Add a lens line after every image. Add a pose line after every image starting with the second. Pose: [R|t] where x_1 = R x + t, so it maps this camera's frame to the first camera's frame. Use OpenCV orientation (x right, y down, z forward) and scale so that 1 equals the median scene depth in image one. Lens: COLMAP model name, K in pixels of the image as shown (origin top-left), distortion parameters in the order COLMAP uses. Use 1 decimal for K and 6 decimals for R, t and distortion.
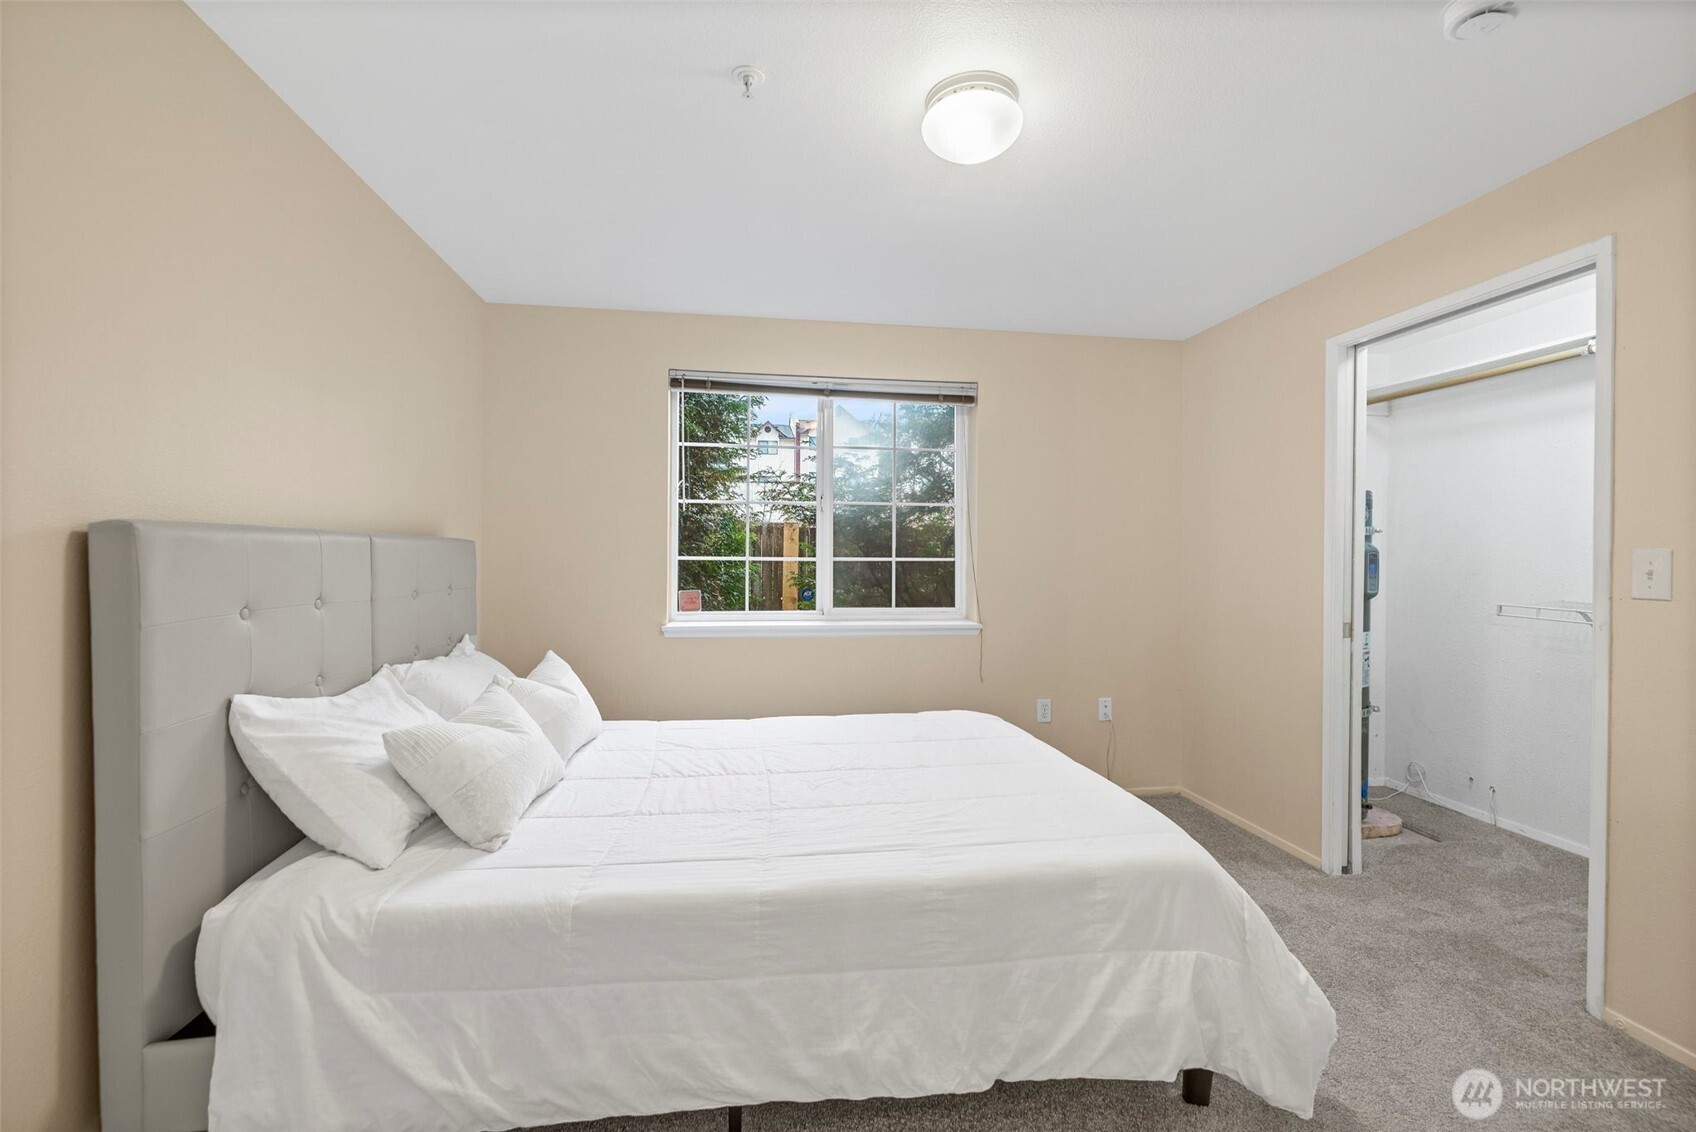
lens RADIAL K [[715.8, 0, 843.4], [0, 715.8, 566.4], [0, 0, 1]] dist [-0.001057, -0.000060]
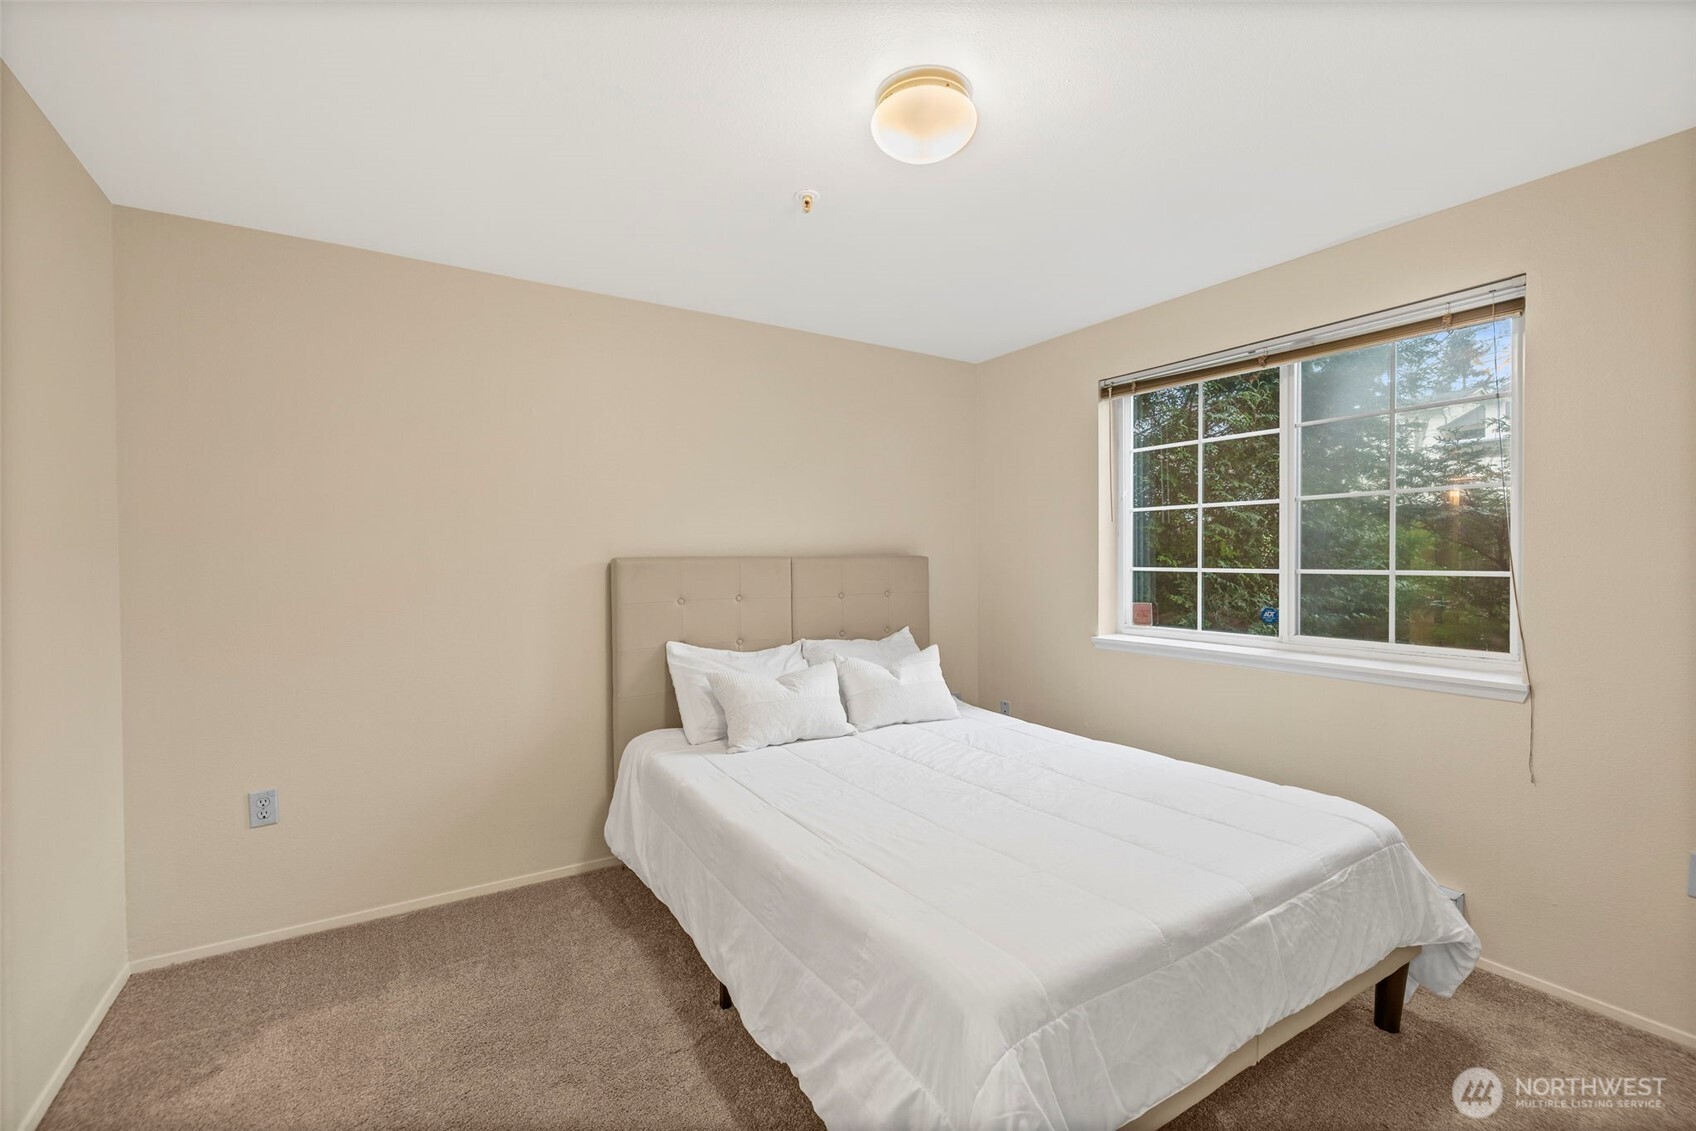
lens RADIAL K [[715.8, 0, 843.4], [0, 715.8, 565.9], [0, 0, 1]] dist [-0.001057, -0.000060]
pose [[0.410687, 0.002365, -0.911773, 0.812198], [-0.003054, 0.999995, 0.001218, -0.026048], [0.911771, 0.002284, 0.410692, 0.410518]]
